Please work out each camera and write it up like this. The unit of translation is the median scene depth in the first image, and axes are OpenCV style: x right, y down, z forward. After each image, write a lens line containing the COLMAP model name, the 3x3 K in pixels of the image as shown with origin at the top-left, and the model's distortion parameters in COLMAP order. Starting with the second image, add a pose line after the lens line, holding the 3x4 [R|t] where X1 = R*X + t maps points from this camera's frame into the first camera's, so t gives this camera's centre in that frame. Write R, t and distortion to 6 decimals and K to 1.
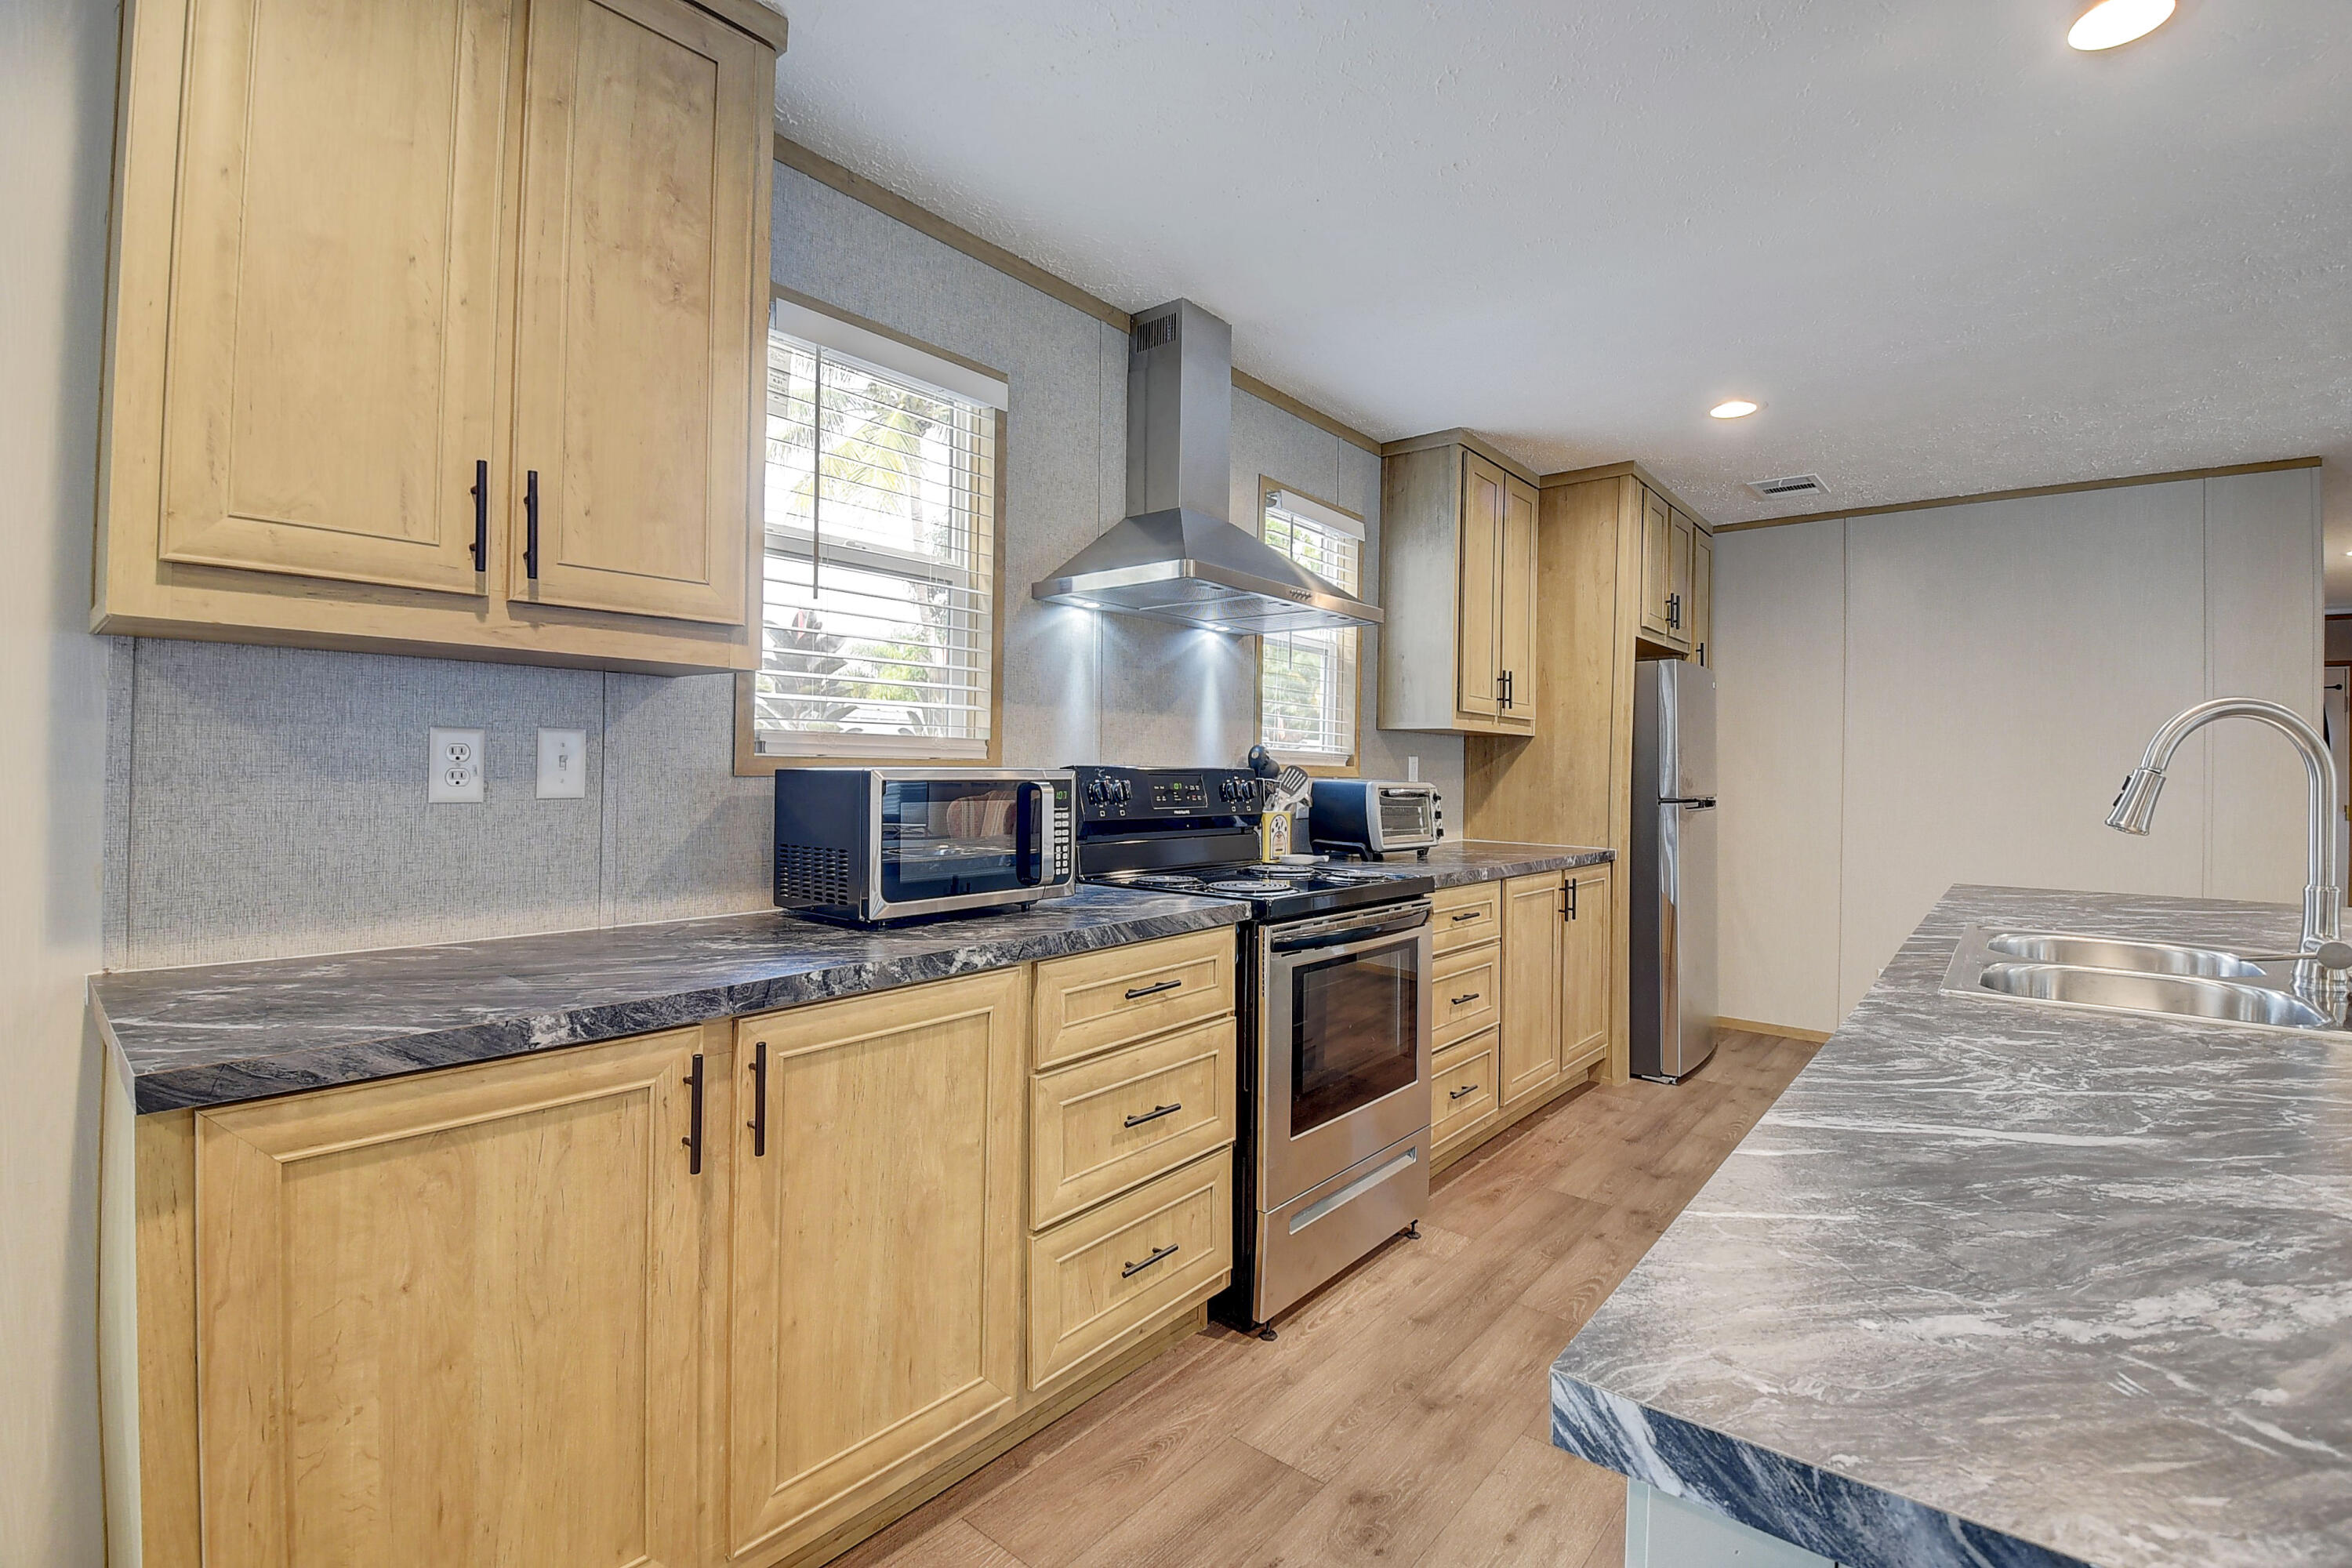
lens RADIAL K [[1037.8, 0, 1167.5], [0, 1037.8, 759.3], [0, 0, 1]] dist [-0.004819, -0.011556]
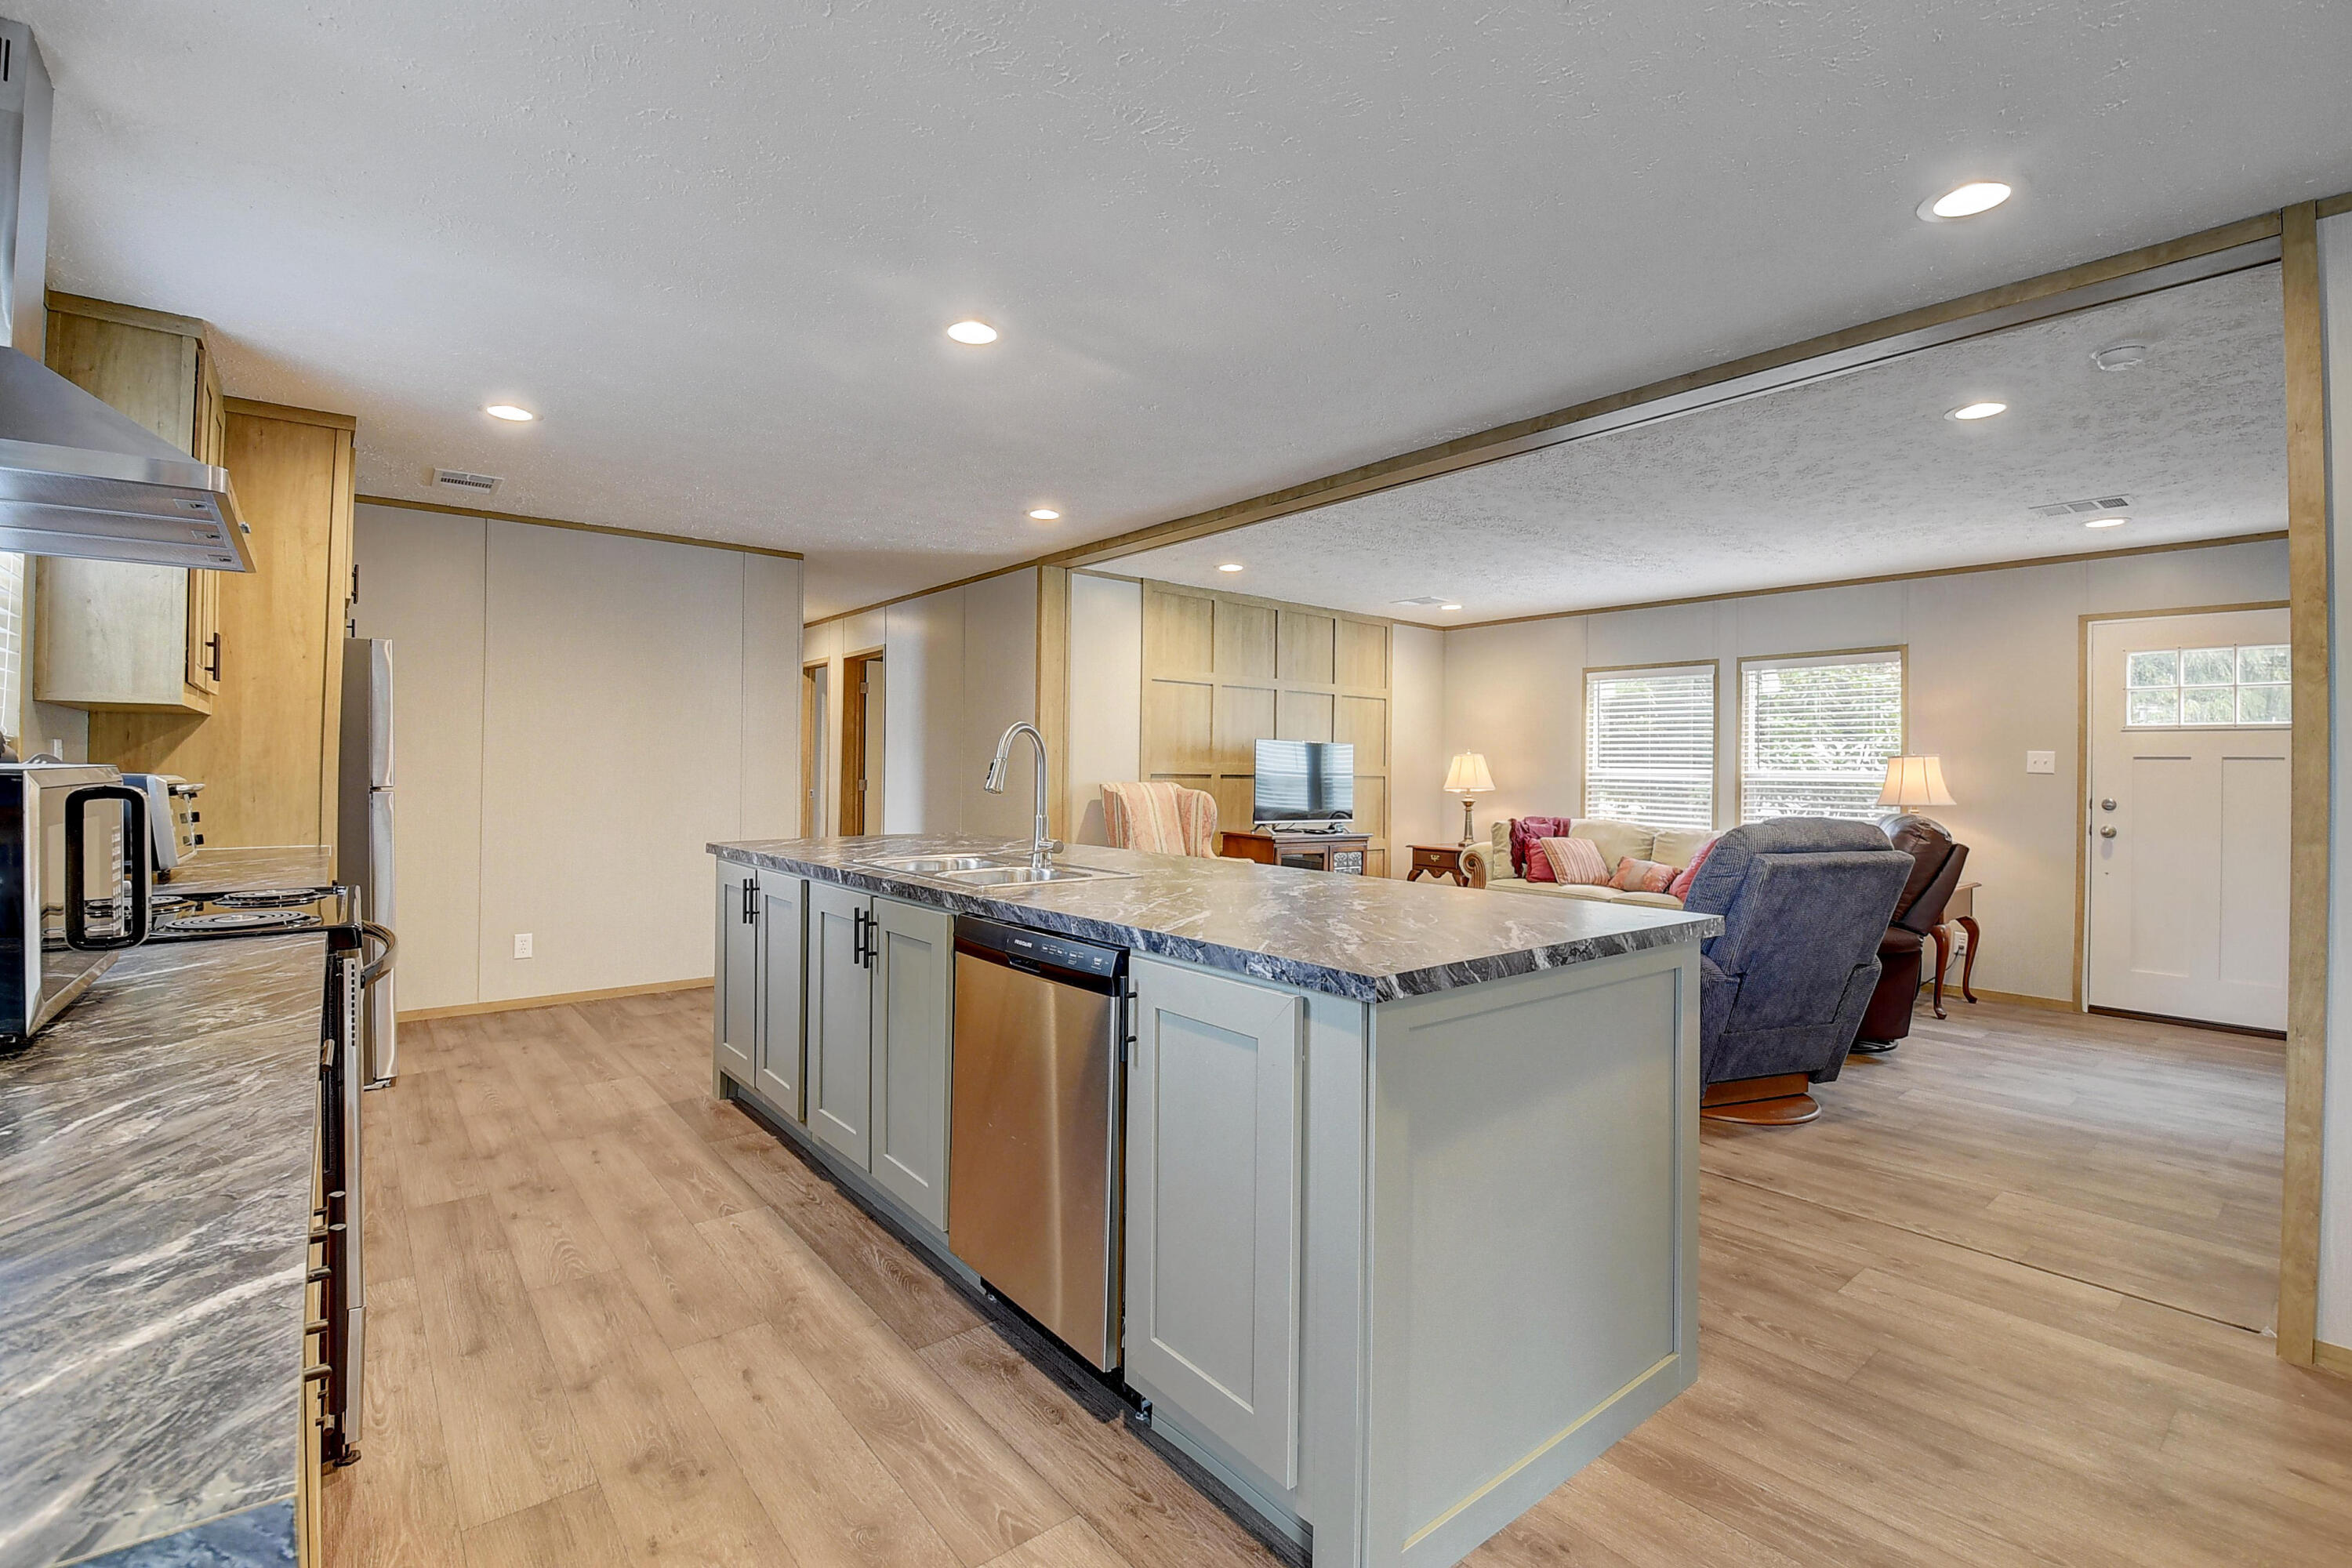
lens RADIAL K [[1037.8, 0, 1172.3], [0, 1037.8, 756.2], [0, 0, 1]] dist [-0.004819, -0.011556]
pose [[0.190053, -0.004900, 0.981762, -0.500952], [-0.013179, 0.999885, 0.007541, -0.010077], [-0.981685, -0.014372, 0.189966, 0.194599]]
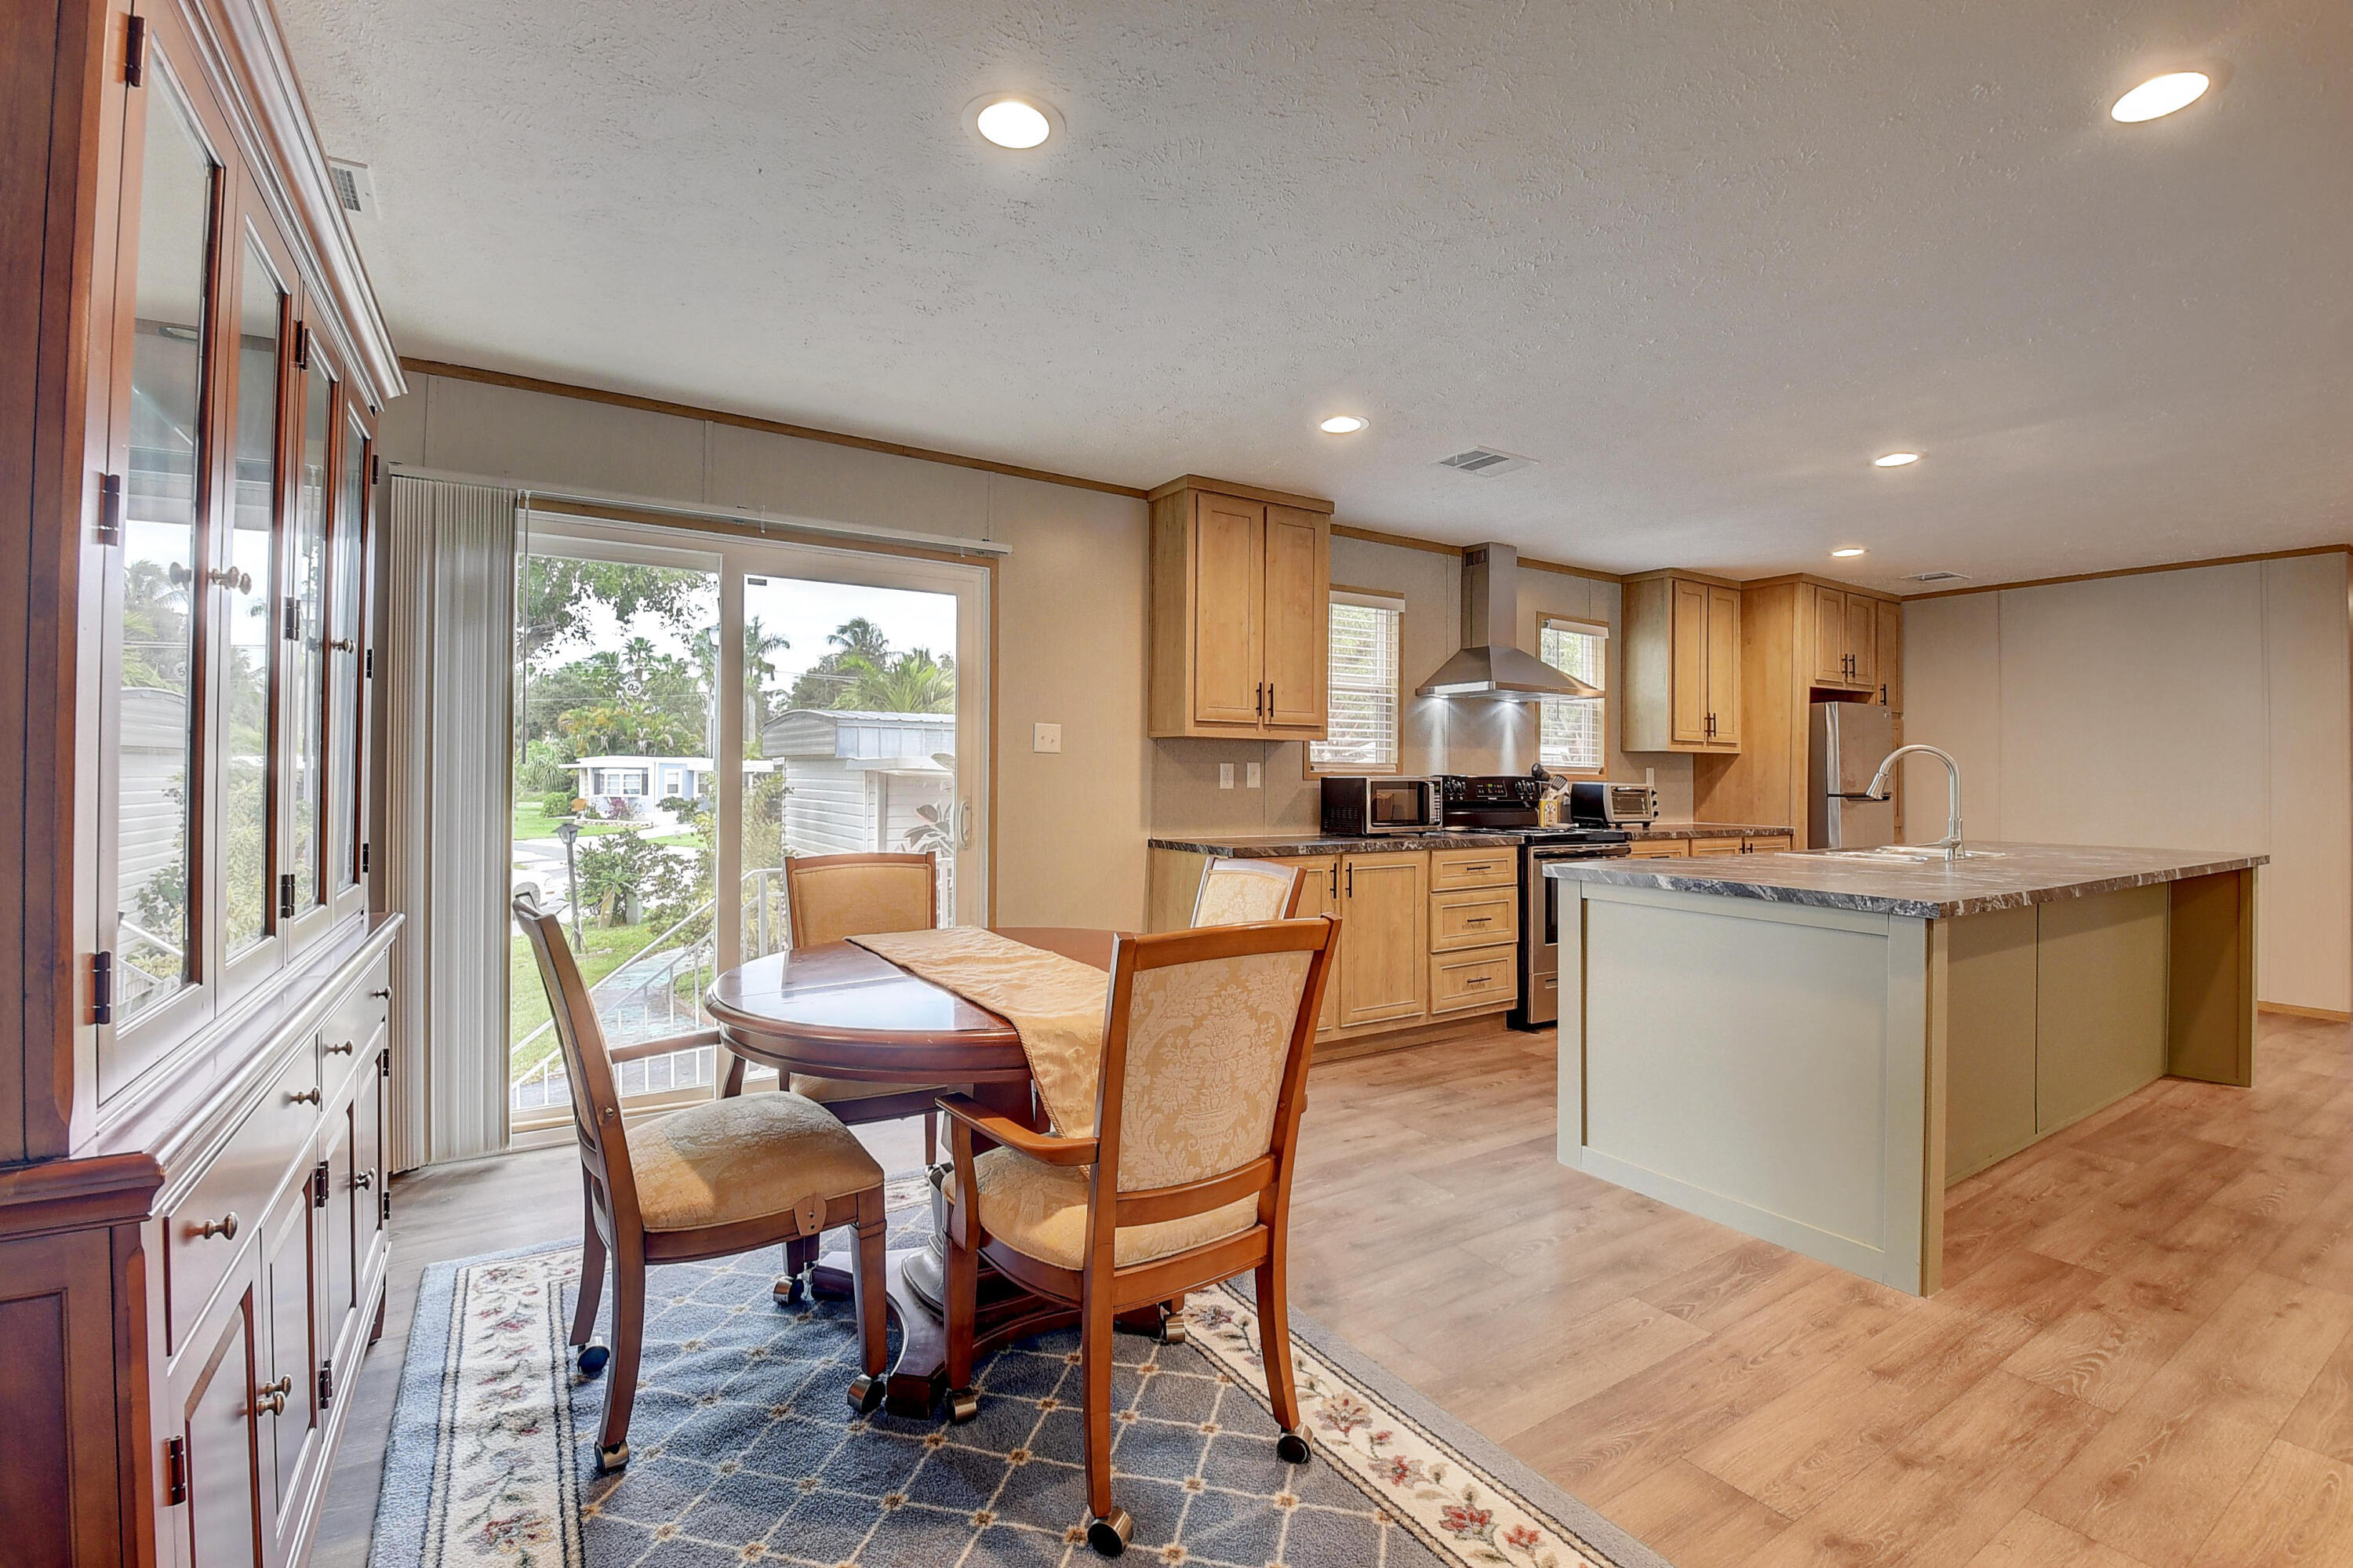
lens RADIAL K [[1038.2, 0, 1163.4], [0, 1038.2, 759.8], [0, 0, 1]] dist [-0.004819, -0.011556]
pose [[0.953471, -0.012625, -0.301219, 0.013142], [0.009353, 0.999881, -0.012302, -0.004693], [0.301338, 0.008912, 0.953476, -1.199058]]
